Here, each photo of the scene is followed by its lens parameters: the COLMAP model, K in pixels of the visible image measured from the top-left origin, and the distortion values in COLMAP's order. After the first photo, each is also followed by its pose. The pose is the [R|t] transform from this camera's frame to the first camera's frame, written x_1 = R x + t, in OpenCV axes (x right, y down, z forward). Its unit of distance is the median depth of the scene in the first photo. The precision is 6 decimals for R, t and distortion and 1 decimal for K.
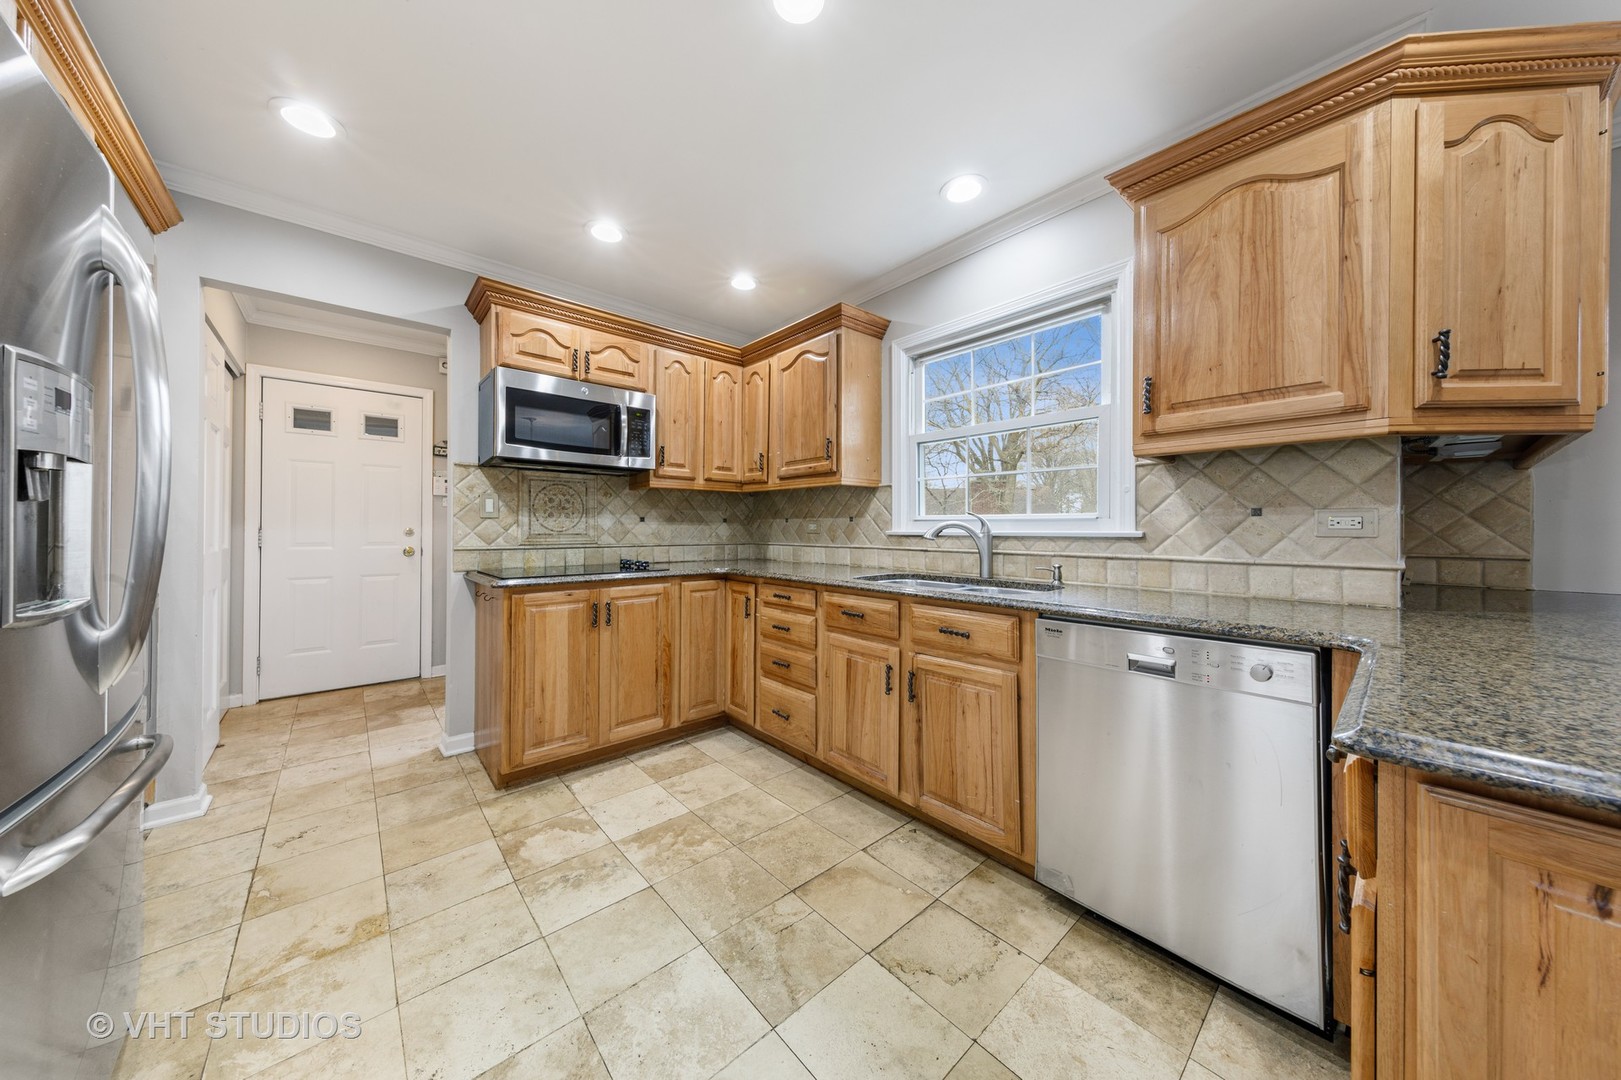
lens RADIAL K [[520.9, 0, 812.1], [0, 520.9, 532.4], [0, 0, 1]] dist [0.000239, 0.000012]
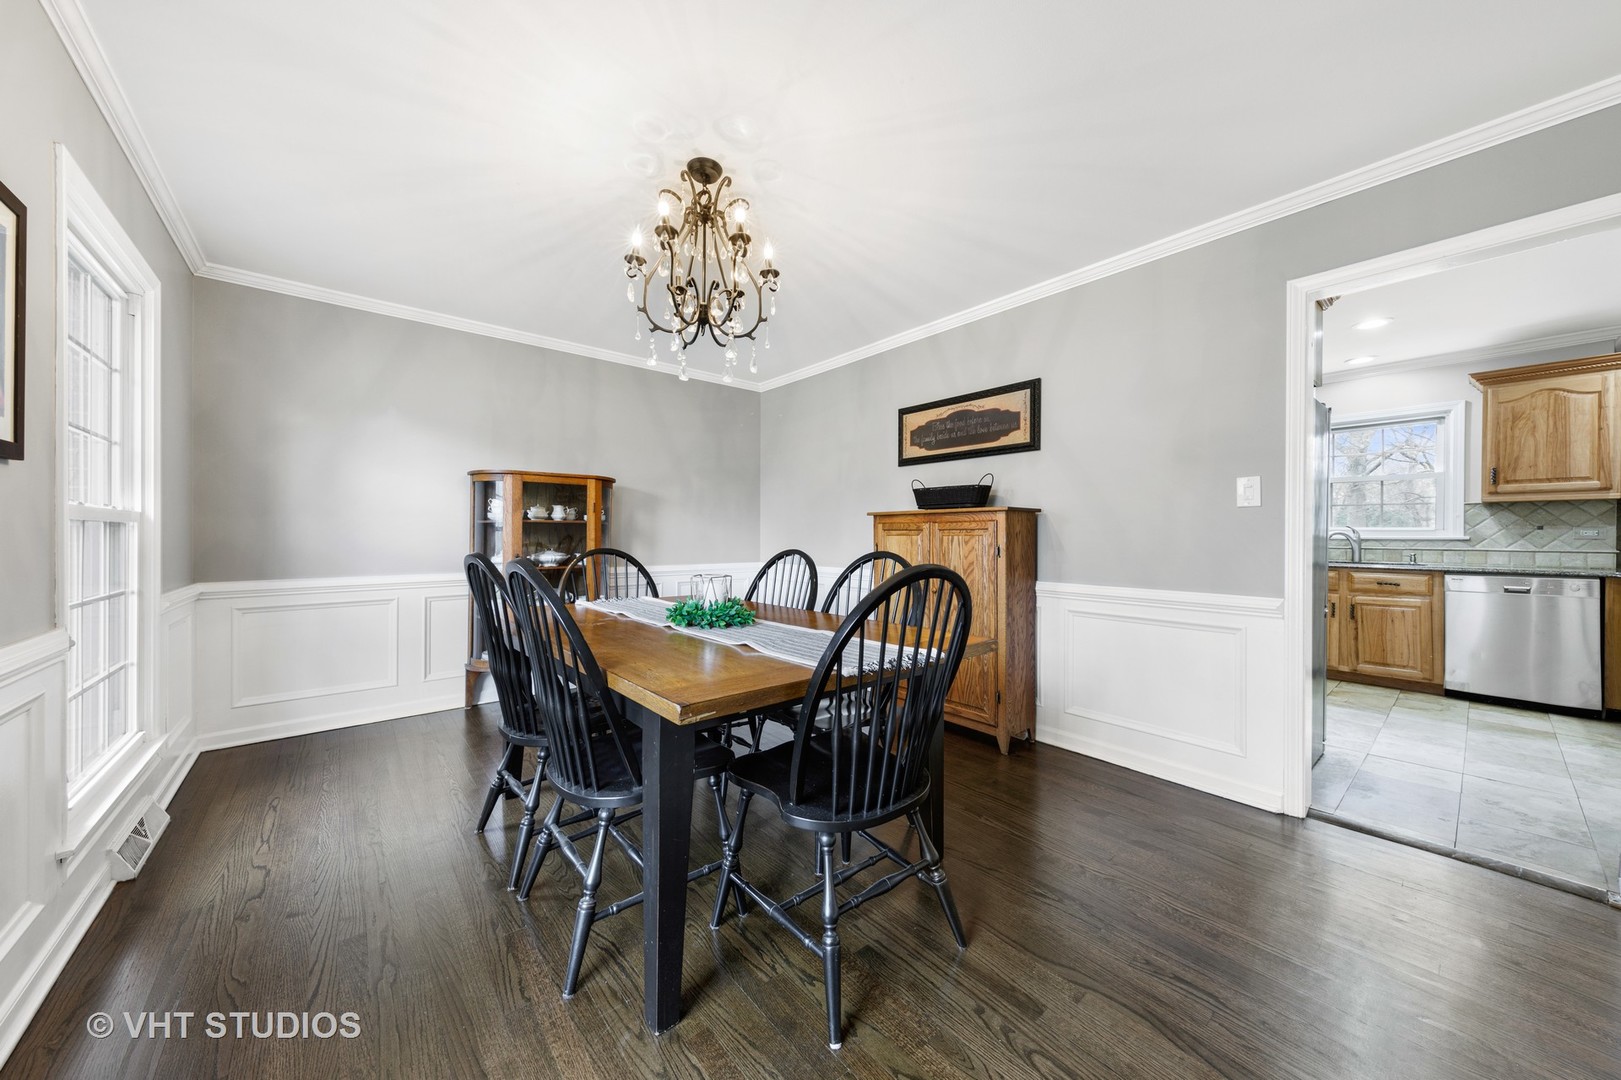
lens RADIAL K [[558.8, 0, 807.7], [0, 558.8, 544.1], [0, 0, 1]] dist [0.000829, 0.000116]
pose [[0.999623, 0.003487, -0.027240, -2.324136], [-0.003245, 0.999955, 0.008920, 0.019563], [0.027270, -0.008828, 0.999589, -1.545000]]
